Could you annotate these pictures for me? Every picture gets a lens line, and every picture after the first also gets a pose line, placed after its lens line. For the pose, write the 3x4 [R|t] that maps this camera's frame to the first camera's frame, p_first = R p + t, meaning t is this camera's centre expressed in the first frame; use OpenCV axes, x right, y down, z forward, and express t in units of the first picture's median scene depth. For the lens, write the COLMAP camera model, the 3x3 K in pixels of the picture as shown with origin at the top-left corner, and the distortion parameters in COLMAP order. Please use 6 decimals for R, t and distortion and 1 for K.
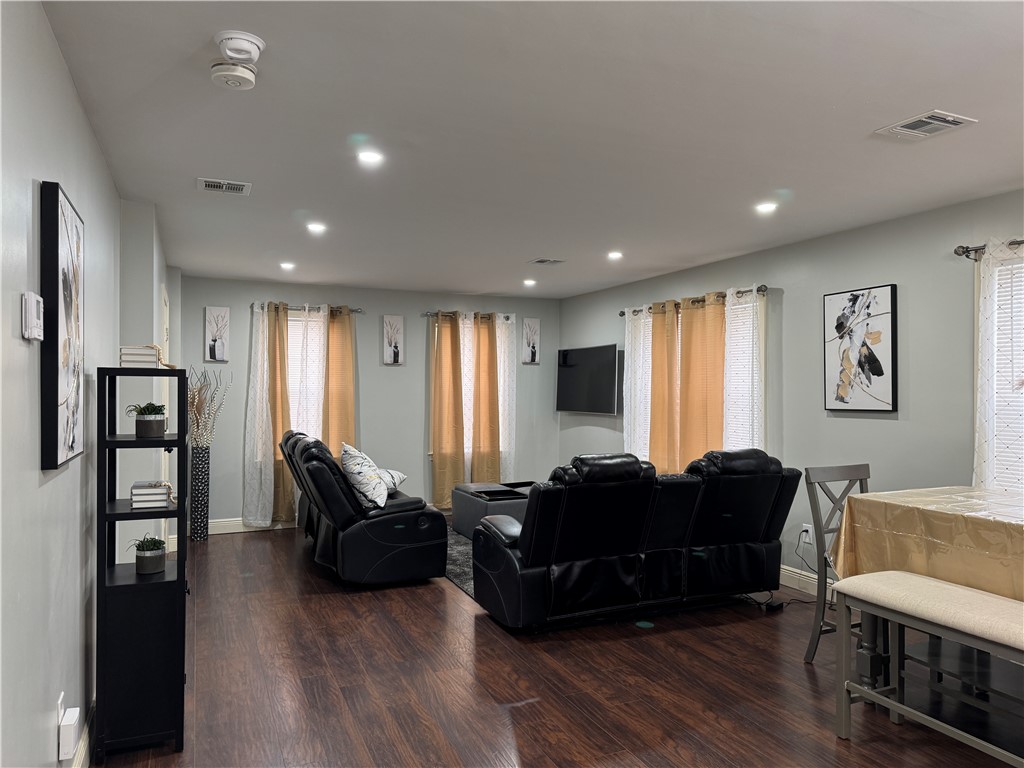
lens RADIAL K [[718.3, 0, 506.3], [0, 718.3, 388.5], [0, 0, 1]] dist [0.004853, -0.000936]
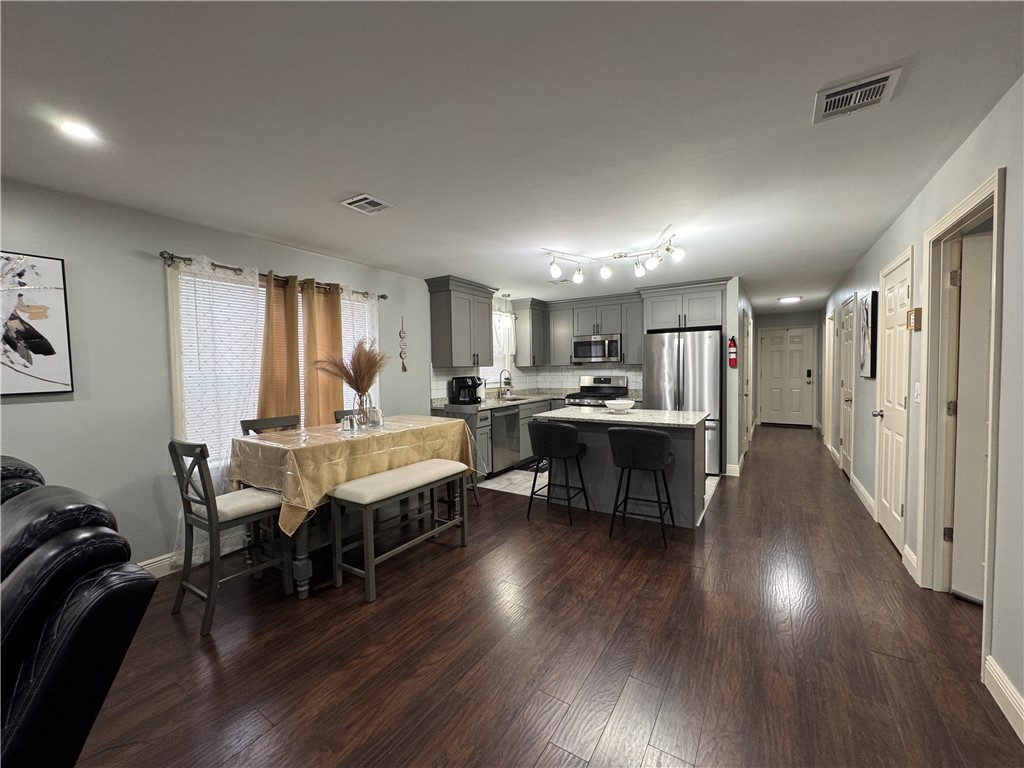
lens RADIAL K [[407.7, 0, 512.5], [0, 407.7, 384.2], [0, 0, 1]] dist [-0.002533, 0.000627]
pose [[-0.562064, -0.020504, 0.826839, -0.236502], [0.021373, 0.998999, 0.039302, 0.011622], [-0.826817, 0.039762, -0.561063, 0.774363]]
